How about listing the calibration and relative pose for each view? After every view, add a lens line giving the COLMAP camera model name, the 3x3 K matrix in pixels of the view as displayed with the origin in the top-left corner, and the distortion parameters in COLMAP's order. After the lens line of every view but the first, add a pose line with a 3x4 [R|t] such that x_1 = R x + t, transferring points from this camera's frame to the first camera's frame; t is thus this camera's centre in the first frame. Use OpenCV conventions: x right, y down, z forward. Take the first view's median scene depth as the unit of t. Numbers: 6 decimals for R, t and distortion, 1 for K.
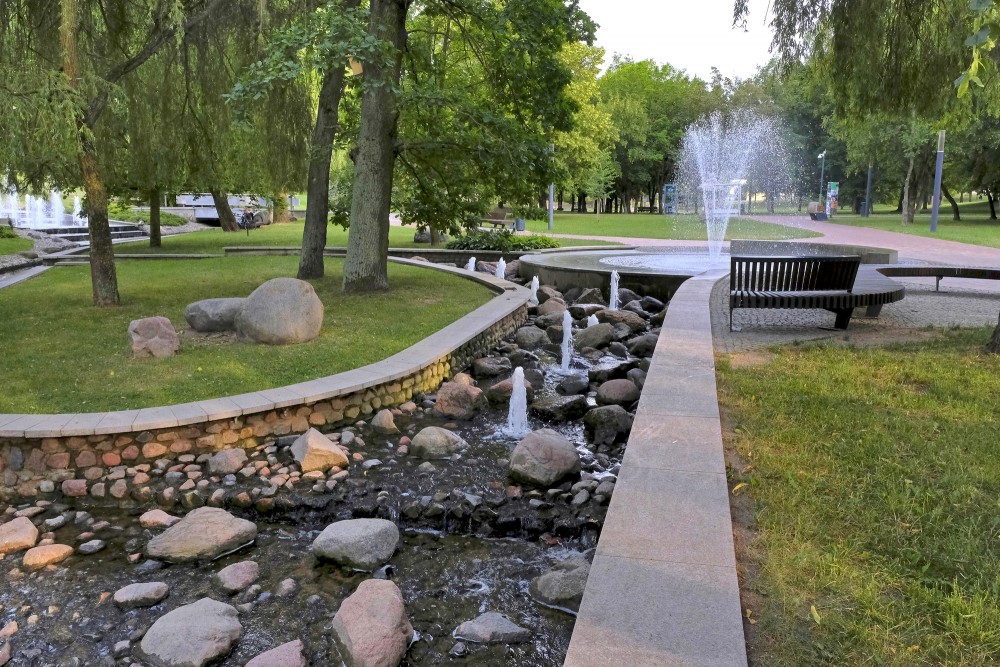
lens RADIAL K [[757.0, 0, 500.0], [0, 757.0, 333.5], [0, 0, 1]] dist [-0.040203, 0.035016]
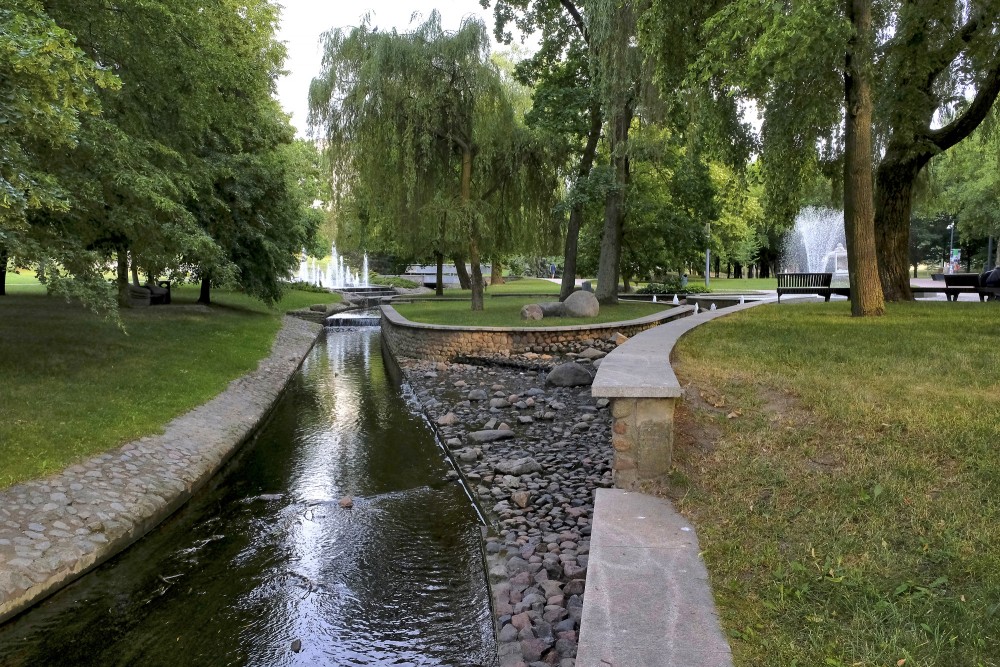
lens RADIAL K [[757.0, 0, 500.0], [0, 757.0, 333.5], [0, 0, 1]] dist [-0.040203, 0.035016]
pose [[0.979371, 0.008637, -0.201886, -0.048084], [-0.028231, 0.995136, -0.094378, 0.182977], [0.200089, 0.098131, 0.974851, -0.823163]]
